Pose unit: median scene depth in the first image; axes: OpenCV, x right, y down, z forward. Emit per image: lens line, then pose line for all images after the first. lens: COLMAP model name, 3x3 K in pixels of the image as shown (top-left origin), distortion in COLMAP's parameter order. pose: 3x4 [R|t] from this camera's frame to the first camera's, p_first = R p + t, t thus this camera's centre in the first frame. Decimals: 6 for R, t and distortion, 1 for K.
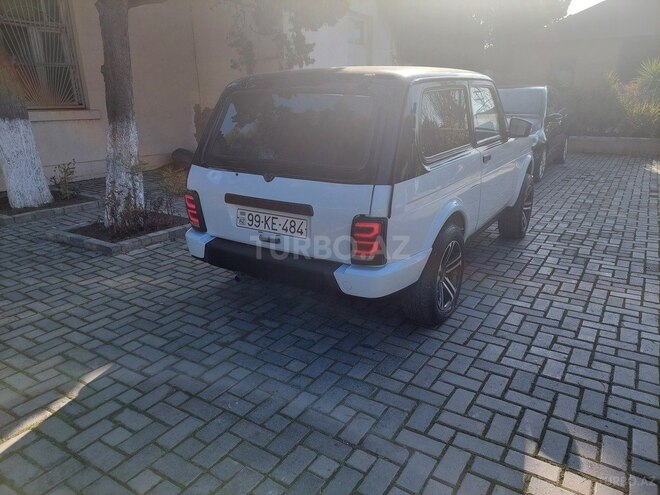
lens RADIAL K [[472.4, 0, 334.9], [0, 472.4, 246.3], [0, 0, 1]] dist [0.063185, -0.059175]
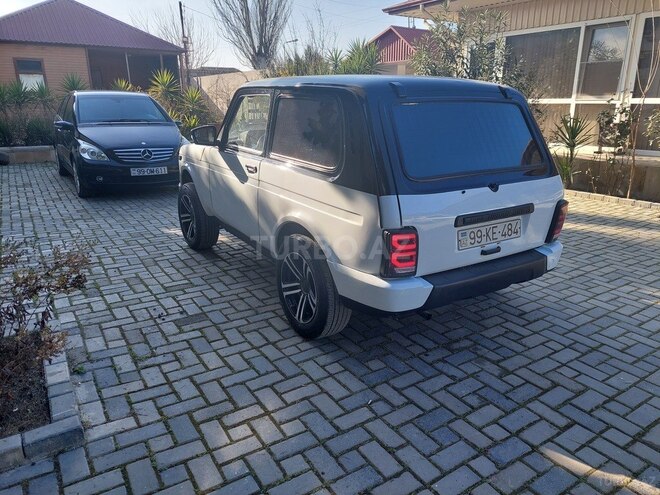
lens RADIAL K [[472.4, 0, 344.9], [0, 472.4, 249.6], [0, 0, 1]] dist [0.063185, -0.059175]
pose [[0.397142, -0.262153, 0.879519, -1.113156], [0.266424, 0.949998, 0.162857, -0.255243], [-0.878235, 0.169648, 0.447128, 0.820721]]
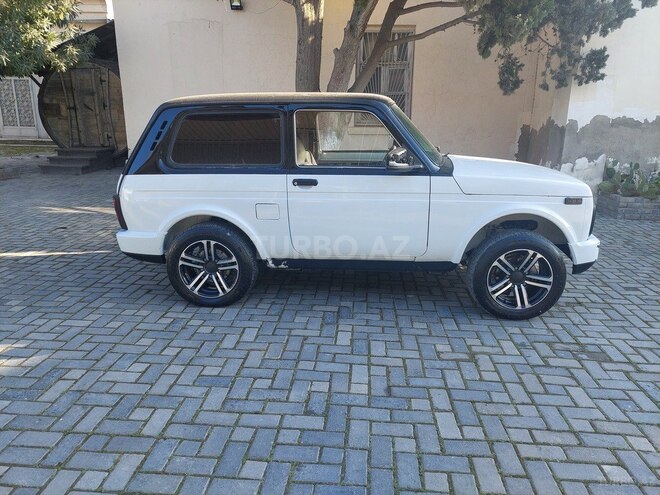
lens RADIAL K [[472.4, 0, 336.9], [0, 472.4, 243.1], [0, 0, 1]] dist [0.063185, -0.059175]
pose [[0.472110, 0.240032, -0.848232, 1.477789], [-0.276352, 0.954012, 0.116152, -0.241508], [0.837103, 0.179574, 0.516732, 0.705060]]
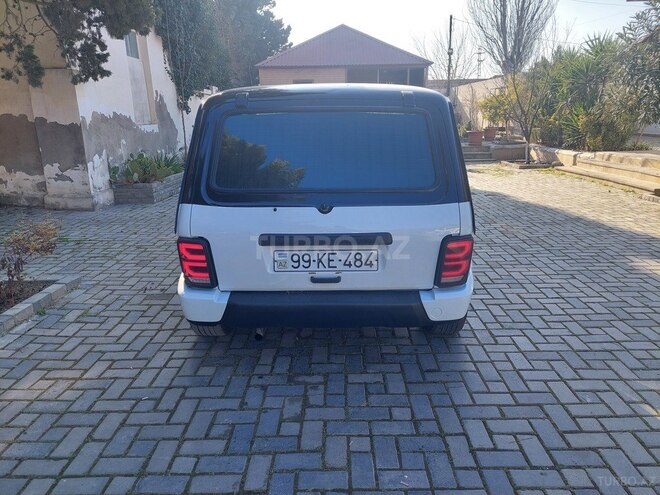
lens RADIAL K [[472.4, 0, 335.4], [0, 472.4, 246.0], [0, 0, 1]] dist [0.063185, -0.059175]
pose [[0.843576, -0.149610, 0.515748, -0.552005], [0.167739, 0.985763, 0.011594, -0.081203], [-0.510140, 0.076731, 0.856662, 0.252344]]
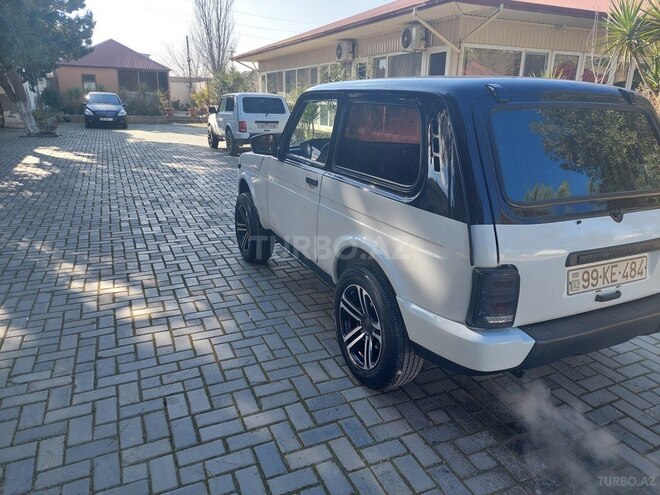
lens RADIAL K [[472.4, 0, 340.6], [0, 472.4, 244.5], [0, 0, 1]] dist [0.063185, -0.059175]
pose [[0.512031, -0.221185, 0.830001, -0.979960], [0.241322, 0.964402, 0.108129, -0.281849], [-0.824372, 0.144932, 0.547180, 0.914913]]
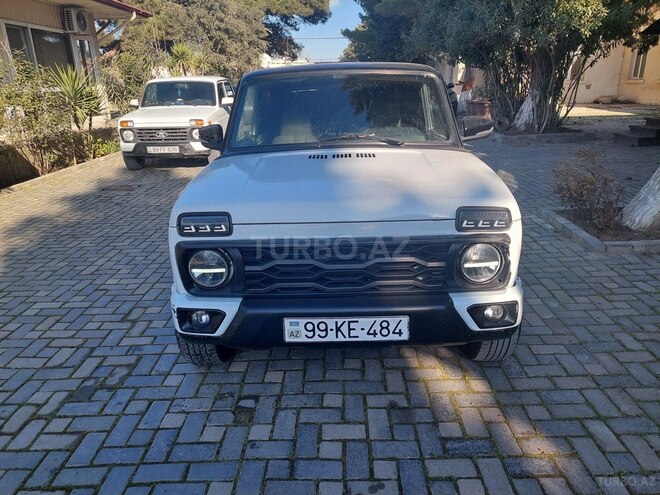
lens RADIAL K [[472.4, 0, 331.3], [0, 472.4, 242.4], [0, 0, 1]] dist [0.063185, -0.059175]
pose [[-0.852858, 0.190734, -0.486059, 0.897921], [-0.126430, 0.827757, 0.546658, -0.798738], [0.506605, 0.527674, -0.681845, 2.456186]]
